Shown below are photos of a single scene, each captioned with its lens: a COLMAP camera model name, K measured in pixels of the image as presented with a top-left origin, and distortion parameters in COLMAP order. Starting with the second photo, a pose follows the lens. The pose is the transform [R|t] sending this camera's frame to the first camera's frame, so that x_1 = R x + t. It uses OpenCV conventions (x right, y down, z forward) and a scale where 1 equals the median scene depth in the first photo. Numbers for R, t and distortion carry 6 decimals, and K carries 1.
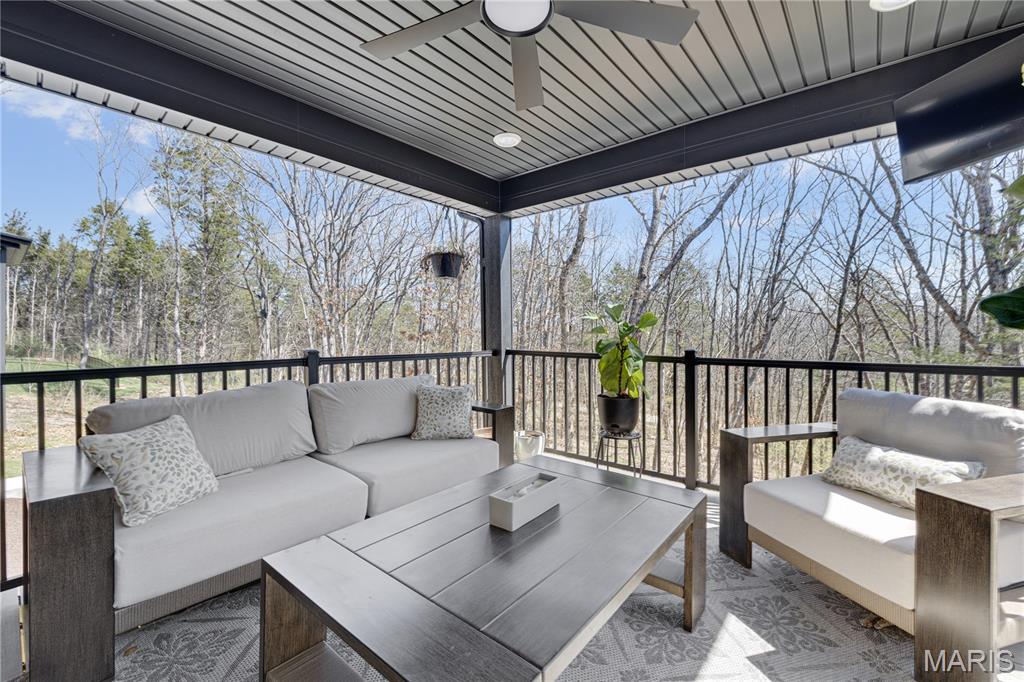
lens RADIAL K [[428.2, 0, 520.8], [0, 428.2, 342.2], [0, 0, 1]] dist [0.000250, -0.000009]
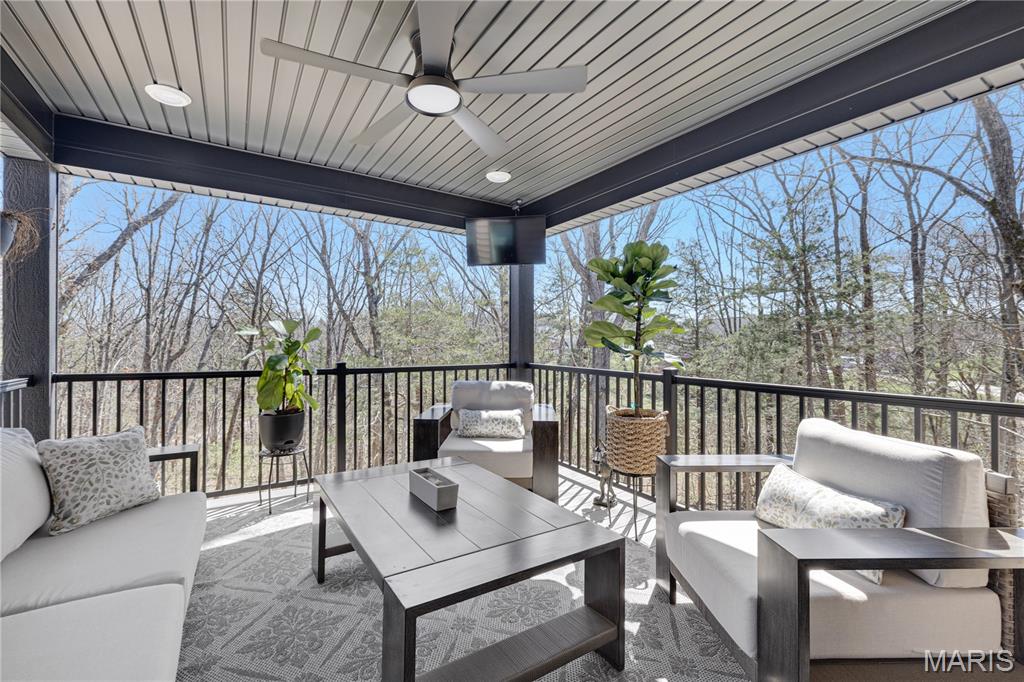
lens RADIAL K [[428.2, 0, 522.3], [0, 428.2, 339.7], [0, 0, 1]] dist [0.000250, -0.000009]
pose [[0.293878, 0.007910, 0.955810, -0.562235], [0.015147, 0.999802, -0.012932, -0.020917], [-0.955723, 0.018278, 0.293700, 0.193994]]
